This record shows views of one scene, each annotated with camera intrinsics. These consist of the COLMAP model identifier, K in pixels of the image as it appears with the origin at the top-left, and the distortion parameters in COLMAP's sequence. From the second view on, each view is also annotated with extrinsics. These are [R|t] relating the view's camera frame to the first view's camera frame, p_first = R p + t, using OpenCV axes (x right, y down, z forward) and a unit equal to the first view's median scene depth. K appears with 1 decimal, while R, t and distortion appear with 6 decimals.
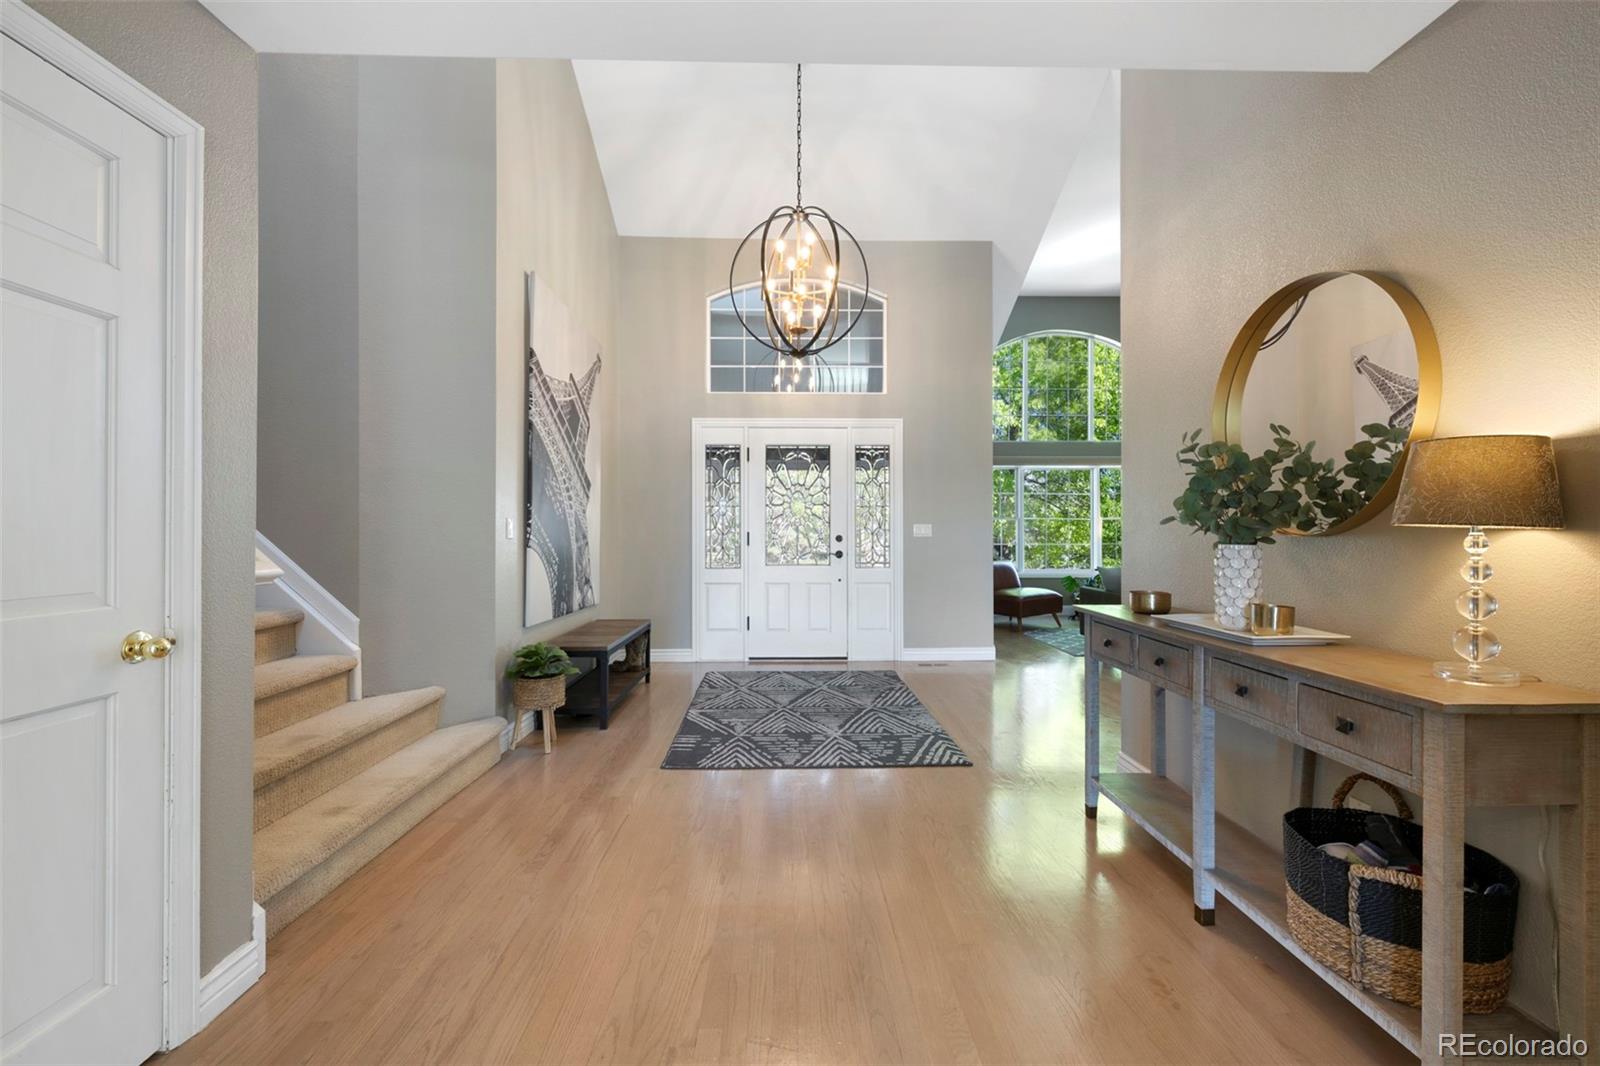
lens RADIAL K [[654.1, 0, 800.0], [0, 654.1, 533.0], [0, 0, 1]] dist [0.000504, -0.000010]
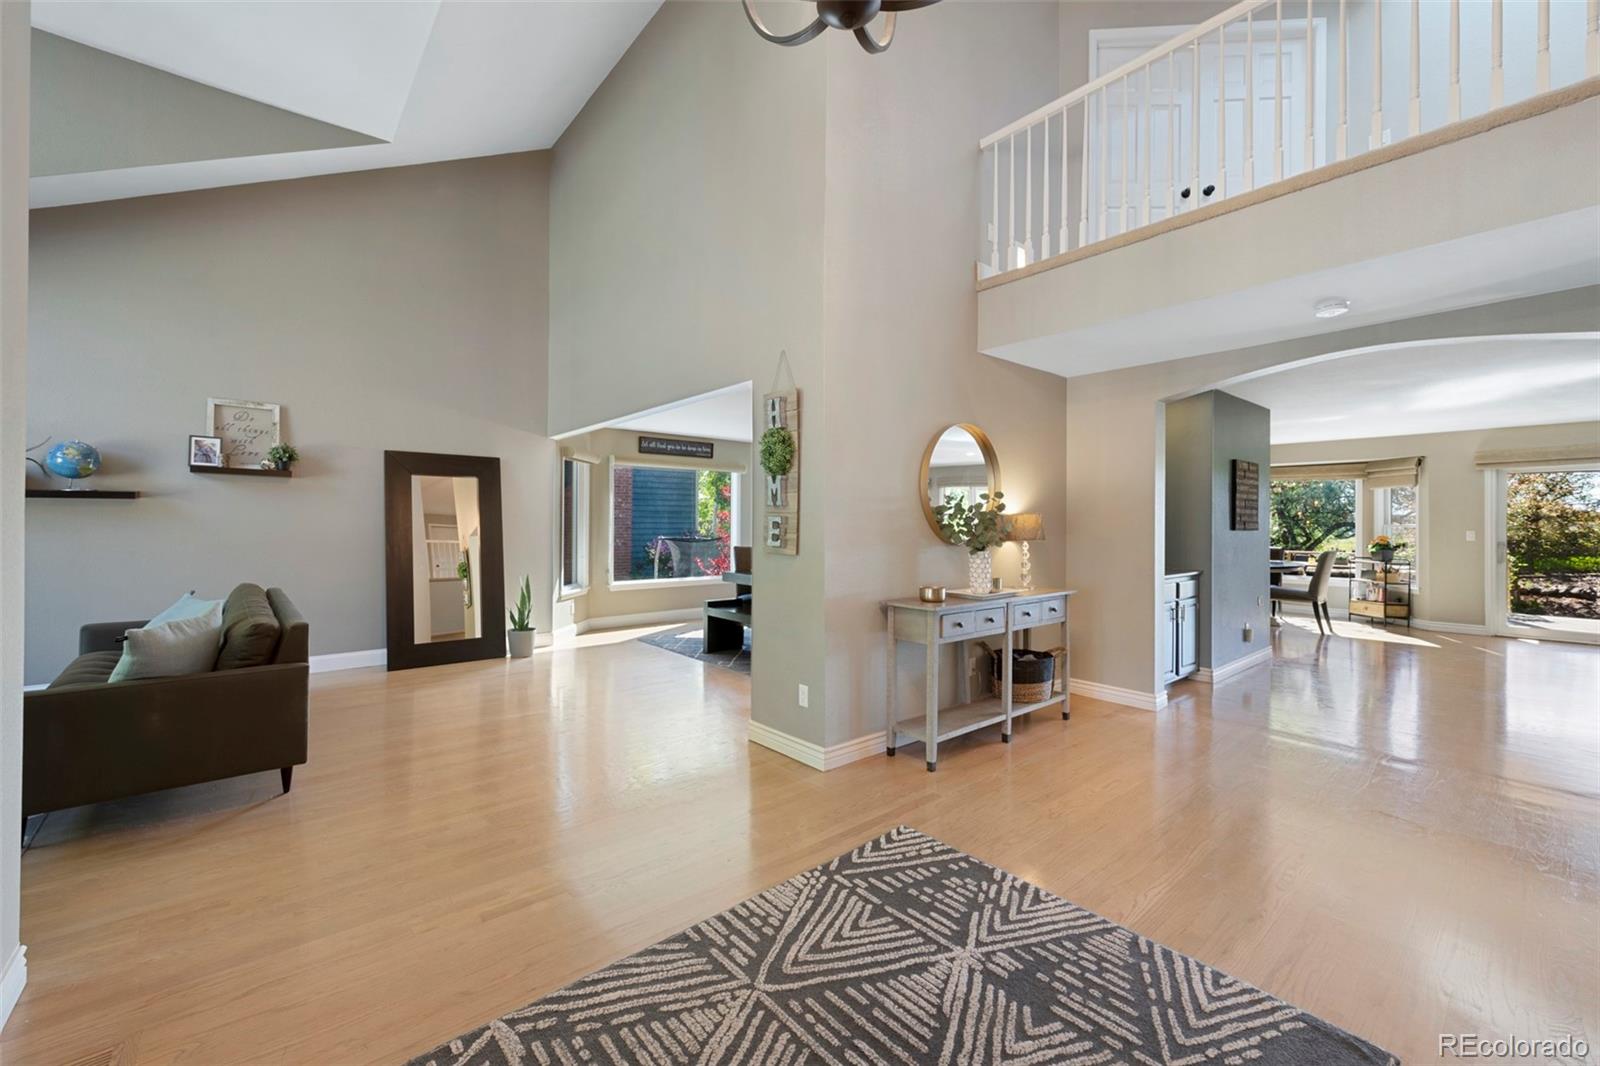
lens RADIAL K [[633.5, 0, 797.6], [0, 633.5, 517.9], [0, 0, 1]] dist [0.000447, -0.000081]
pose [[-0.624241, 0.005563, 0.781212, -0.267548], [-0.003356, 0.999946, -0.009802, -0.037374], [-0.781224, -0.008741, -0.624189, 1.455797]]
